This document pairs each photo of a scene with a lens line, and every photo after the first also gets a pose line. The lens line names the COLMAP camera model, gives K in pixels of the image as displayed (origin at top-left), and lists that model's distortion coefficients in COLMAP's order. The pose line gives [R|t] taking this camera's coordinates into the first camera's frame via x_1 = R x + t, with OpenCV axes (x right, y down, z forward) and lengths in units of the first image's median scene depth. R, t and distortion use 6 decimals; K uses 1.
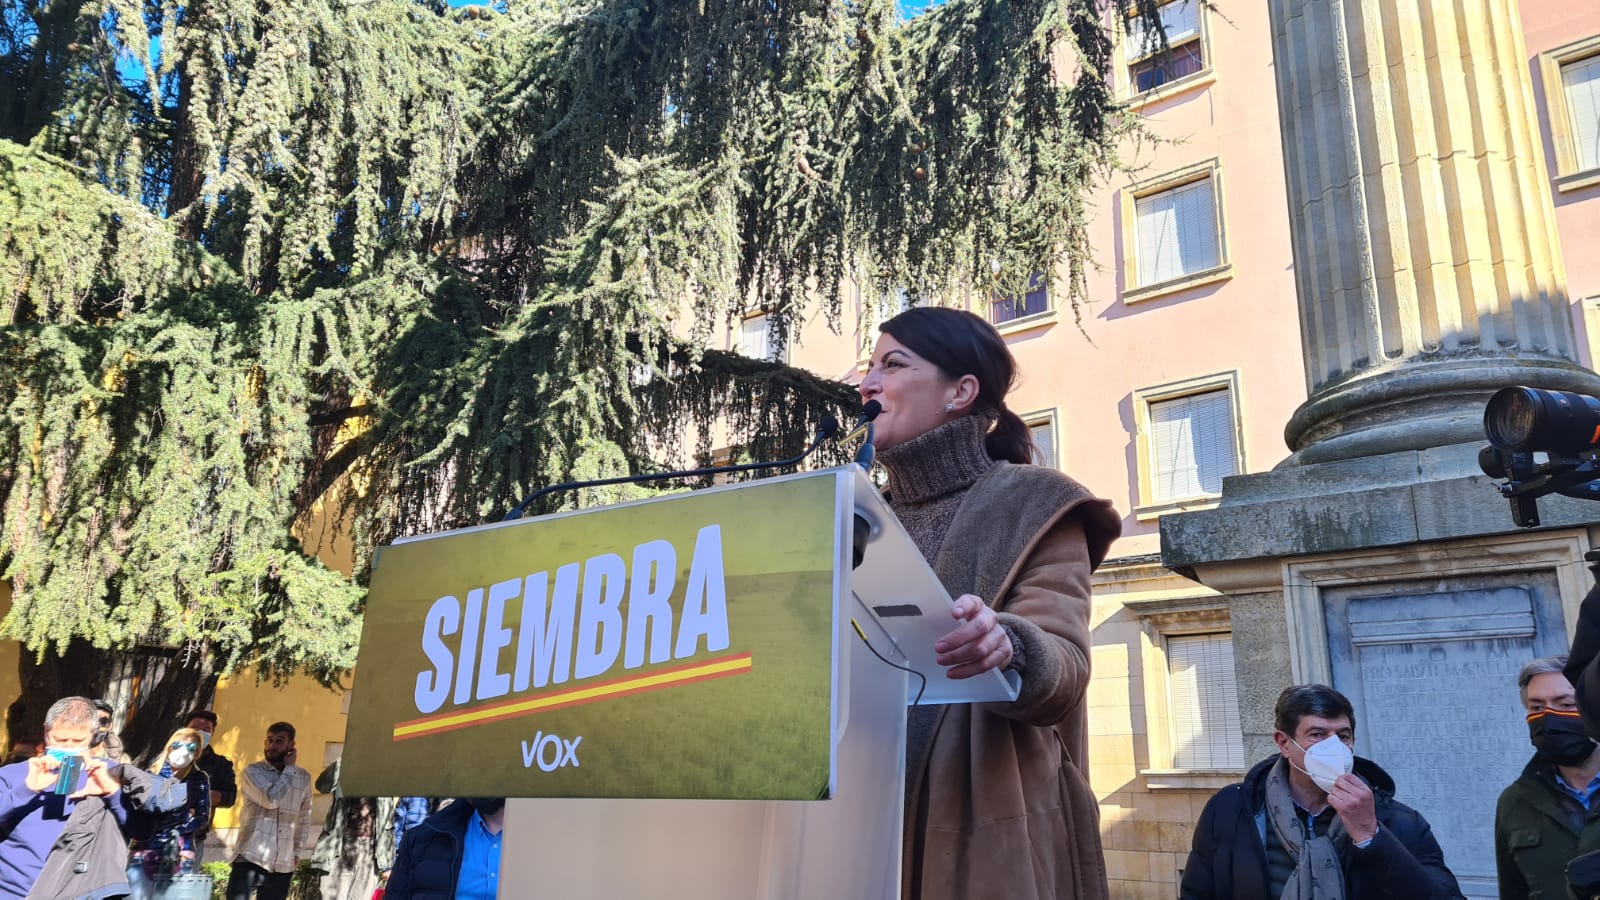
lens RADIAL K [[1198.4, 0, 806.4], [0, 1198.4, 442.9], [0, 0, 1]] dist [0.076824, -0.067552]
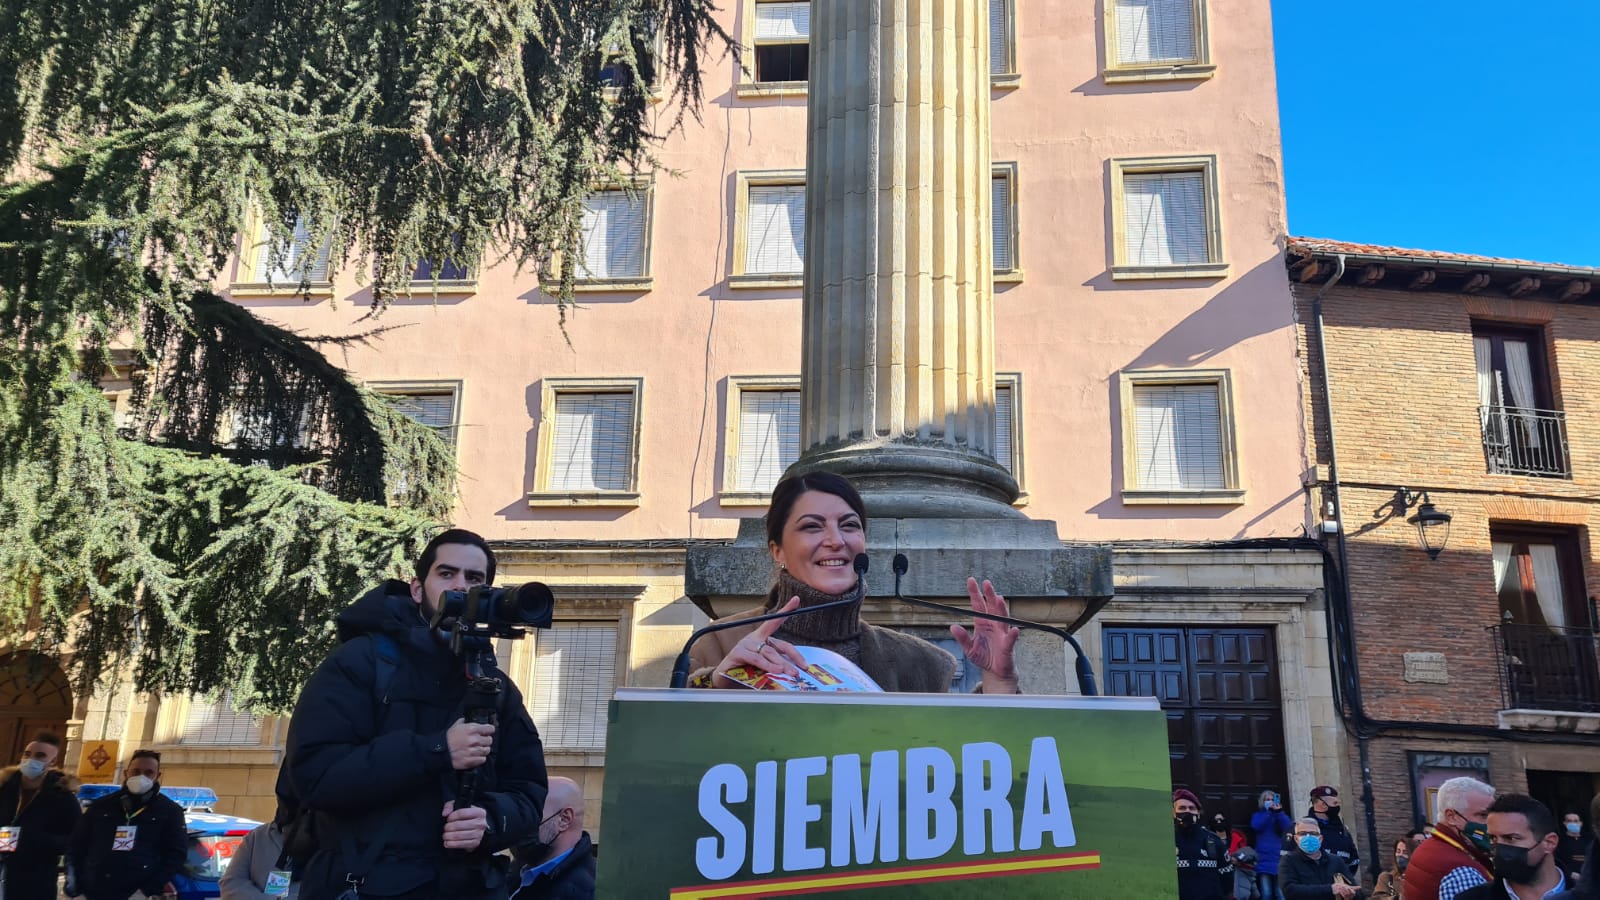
lens RADIAL K [[1205.6, 0, 824.7], [0, 1205.6, 472.1], [0, 0, 1]] dist [0.077093, -0.066221]
pose [[0.836107, 0.135583, 0.531547, -0.191390], [-0.163925, 0.986453, 0.006231, -0.033365], [-0.523501, -0.092344, 0.847006, 0.021016]]
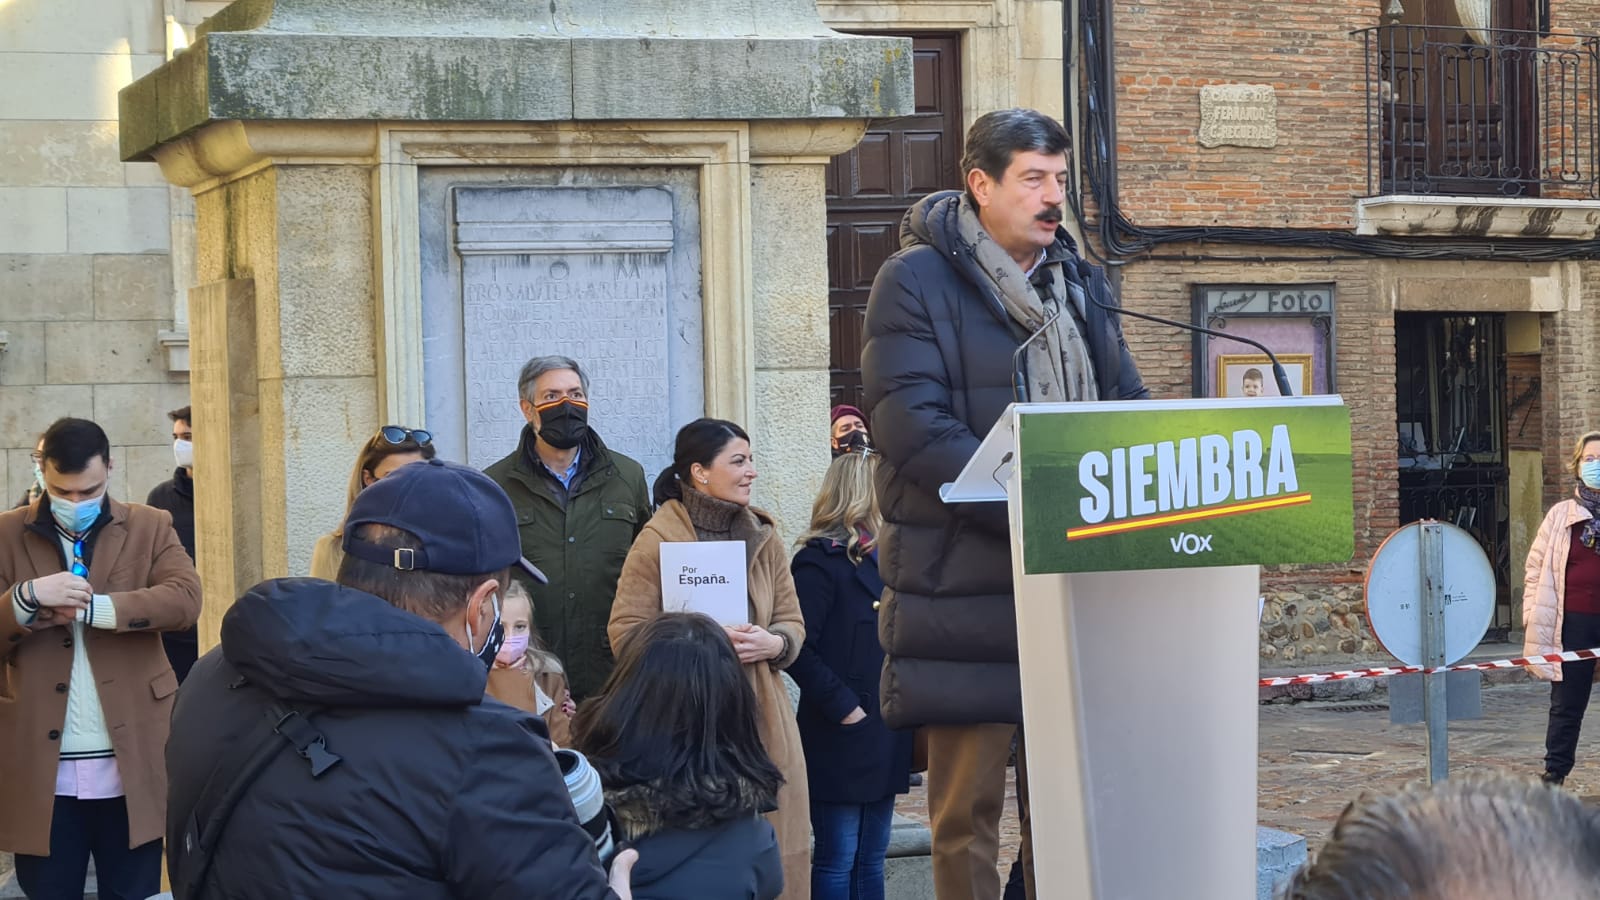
lens RADIAL K [[3581.1, 0, 872.6], [0, 3581.1, 446.2], [0, 0, 1]] dist [0.057512, 0.269246]
pose [[0.575395, -0.049033, 0.816405, -1.011805], [-0.209681, 0.955996, 0.205198, -0.184456], [-0.790541, -0.289255, 0.539793, -0.308603]]
